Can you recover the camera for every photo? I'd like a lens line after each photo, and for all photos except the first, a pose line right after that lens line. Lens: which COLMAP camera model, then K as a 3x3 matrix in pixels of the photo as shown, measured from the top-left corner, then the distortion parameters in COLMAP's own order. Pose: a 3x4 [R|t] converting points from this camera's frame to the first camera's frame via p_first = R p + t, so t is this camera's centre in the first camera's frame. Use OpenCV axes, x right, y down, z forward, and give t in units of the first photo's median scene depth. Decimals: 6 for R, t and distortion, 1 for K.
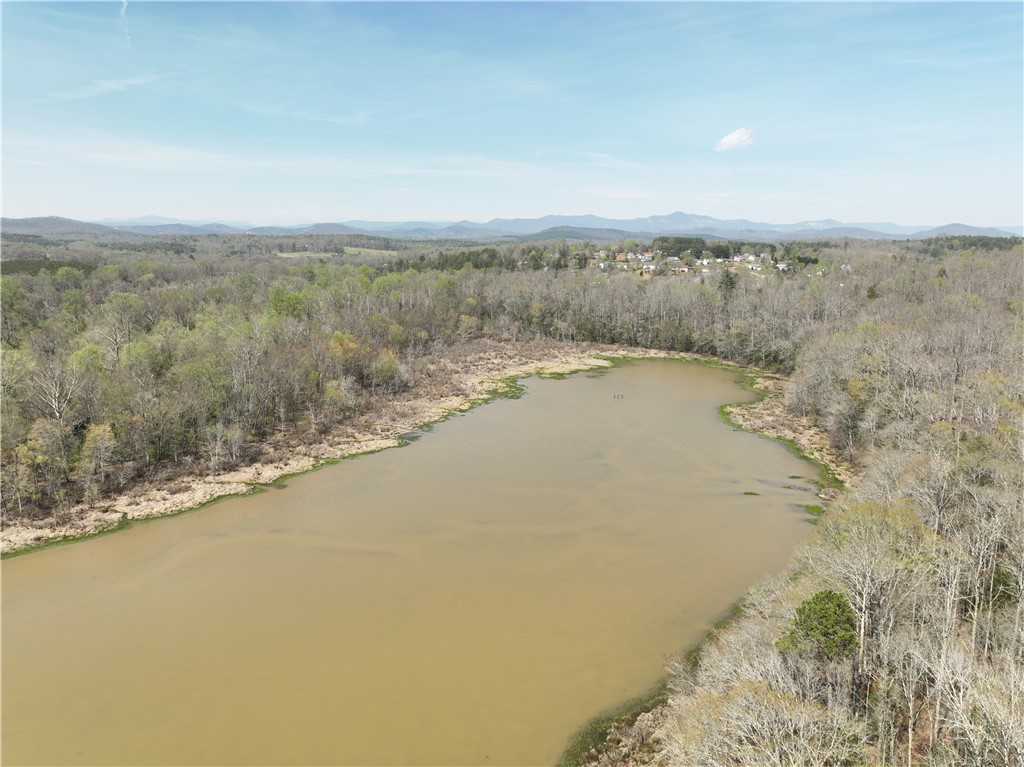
lens RADIAL K [[738.6, 0, 521.8], [0, 738.6, 386.2], [0, 0, 1]] dist [0.002680, 0.013405]
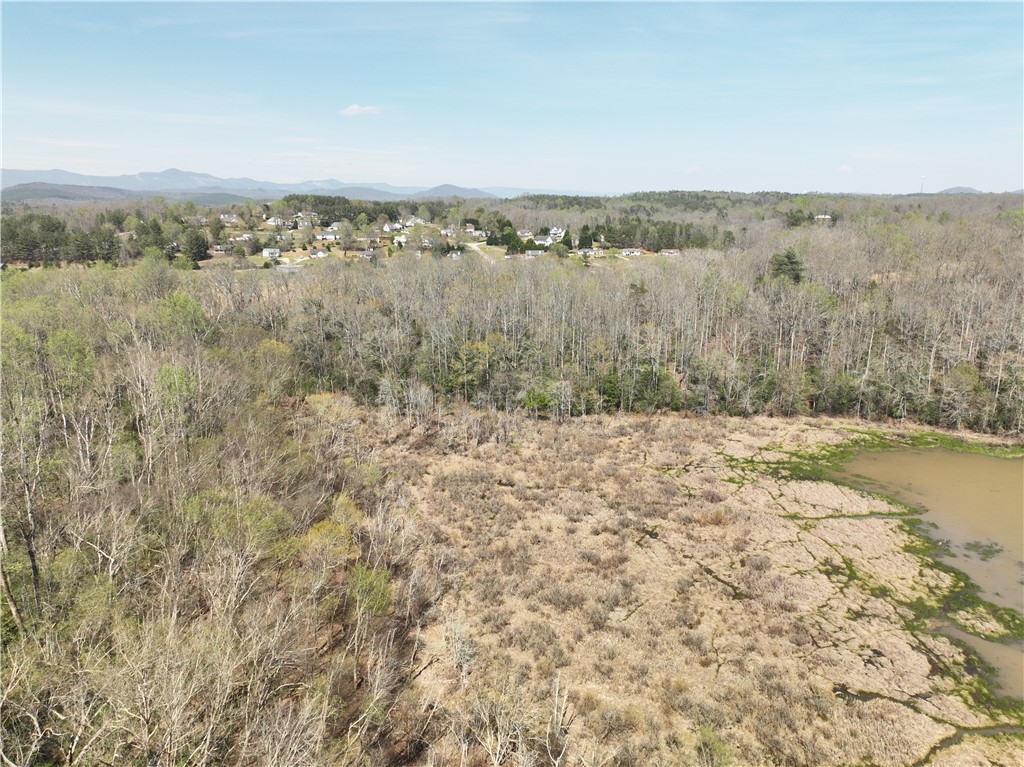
lens RADIAL K [[738.6, 0, 521.8], [0, 738.6, 386.2], [0, 0, 1]] dist [0.002680, 0.013405]
pose [[0.803306, -0.149361, 0.576533, -0.193252], [0.119488, 0.988778, 0.089672, -0.110772], [-0.583457, -0.003145, 0.812138, 0.563452]]
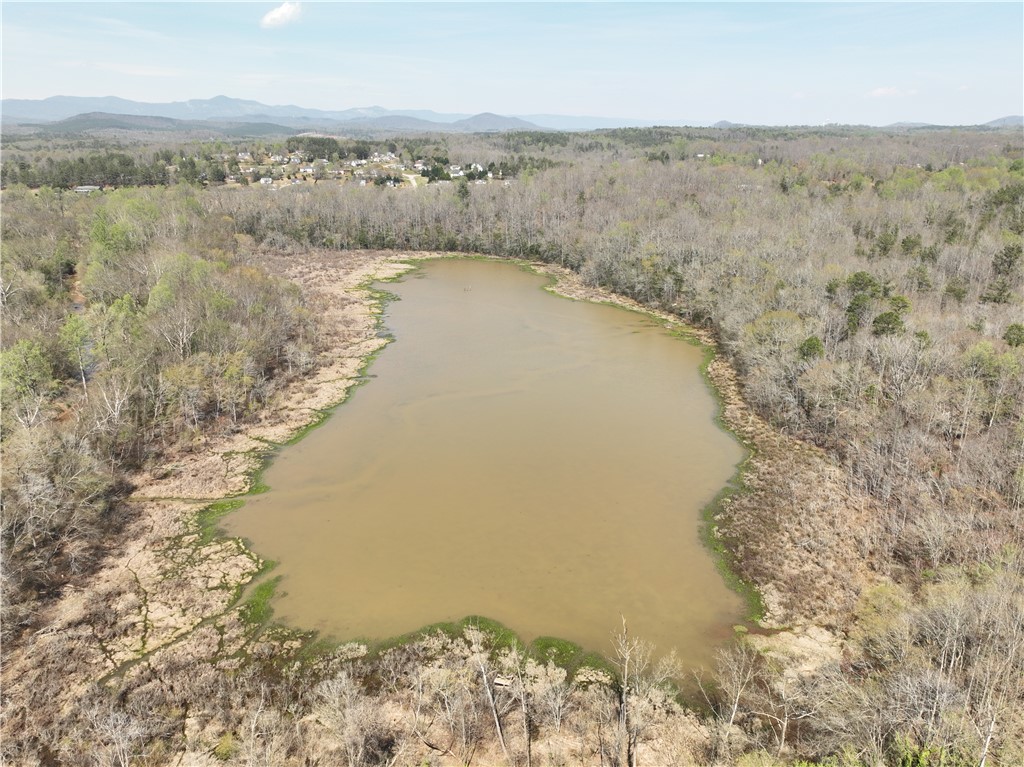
lens RADIAL K [[738.6, 0, 521.8], [0, 738.6, 386.2], [0, 0, 1]] dist [0.002680, 0.013405]
pose [[0.840375, -0.180943, 0.510910, -0.285020], [0.106659, 0.979406, 0.171426, -0.019083], [-0.531407, -0.089569, 0.842368, -0.111700]]
